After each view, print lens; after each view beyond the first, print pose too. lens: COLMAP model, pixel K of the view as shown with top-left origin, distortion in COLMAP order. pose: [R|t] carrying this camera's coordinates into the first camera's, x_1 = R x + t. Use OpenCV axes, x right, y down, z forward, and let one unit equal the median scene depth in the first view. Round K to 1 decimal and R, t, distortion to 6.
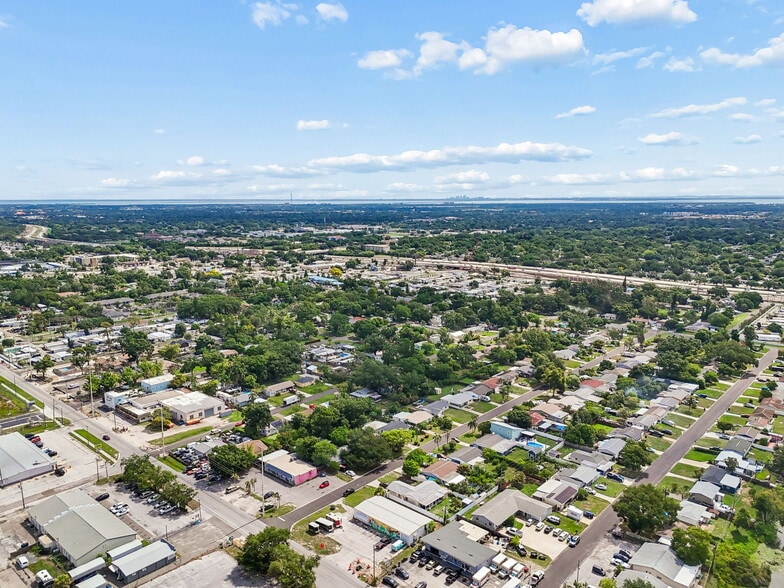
lens RADIAL K [[582.9, 0, 393.9], [0, 582.9, 294.5], [0, 0, 1]] dist [0.085302, -0.081353]
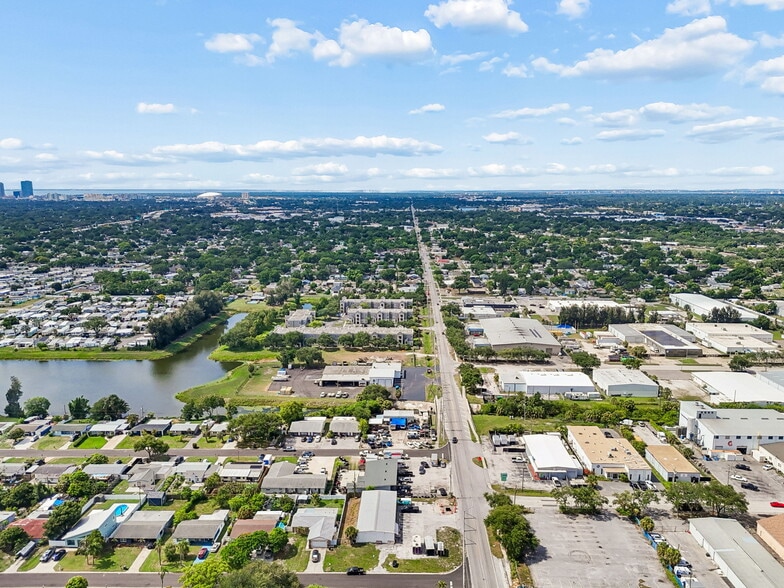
lens RADIAL K [[588.2, 0, 395.1], [0, 588.2, 290.9], [0, 0, 1]] dist [0.085232, -0.085731]
pose [[-0.642634, -0.125706, 0.755791, -0.594675], [0.135217, 0.952357, 0.273372, -0.199144], [-0.754147, 0.277874, -0.595019, 1.204794]]
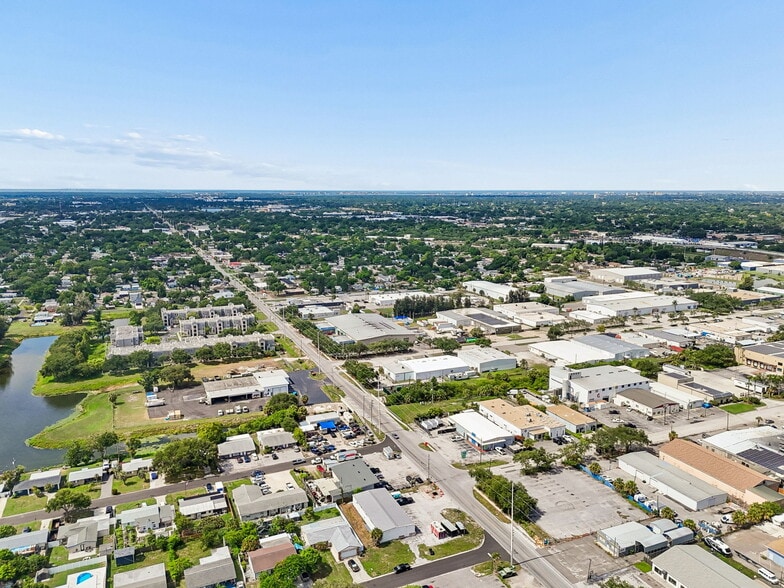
lens RADIAL K [[588.2, 0, 395.1], [0, 588.2, 290.9], [0, 0, 1]] dist [0.085232, -0.085731]
pose [[-0.908670, -0.067841, 0.411966, -0.334863], [0.073954, 0.944956, 0.318731, -0.237356], [-0.410913, 0.320088, -0.853636, 1.418370]]
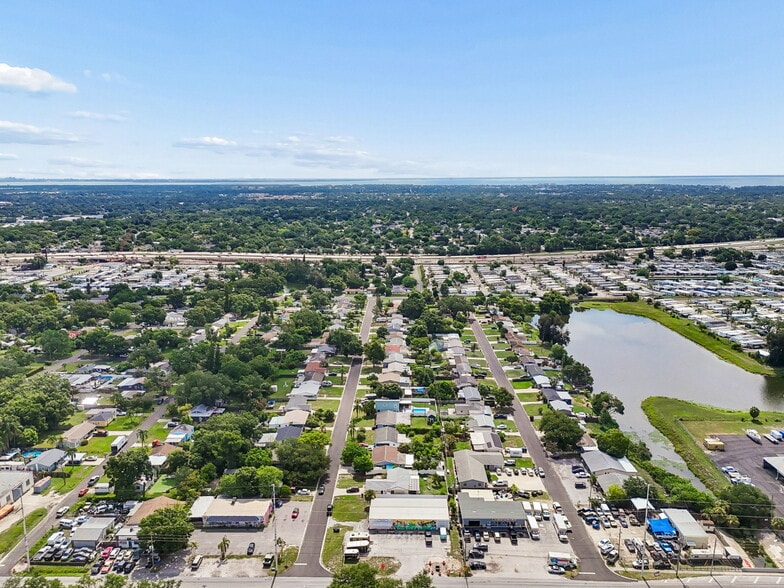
lens RADIAL K [[588.2, 0, 395.1], [0, 588.2, 290.9], [0, 0, 1]] dist [0.085232, -0.085731]
pose [[0.756699, -0.122499, 0.642184, -0.489963], [0.108182, 0.992209, 0.061795, -0.032793], [-0.644751, 0.022712, 0.764056, 0.221788]]
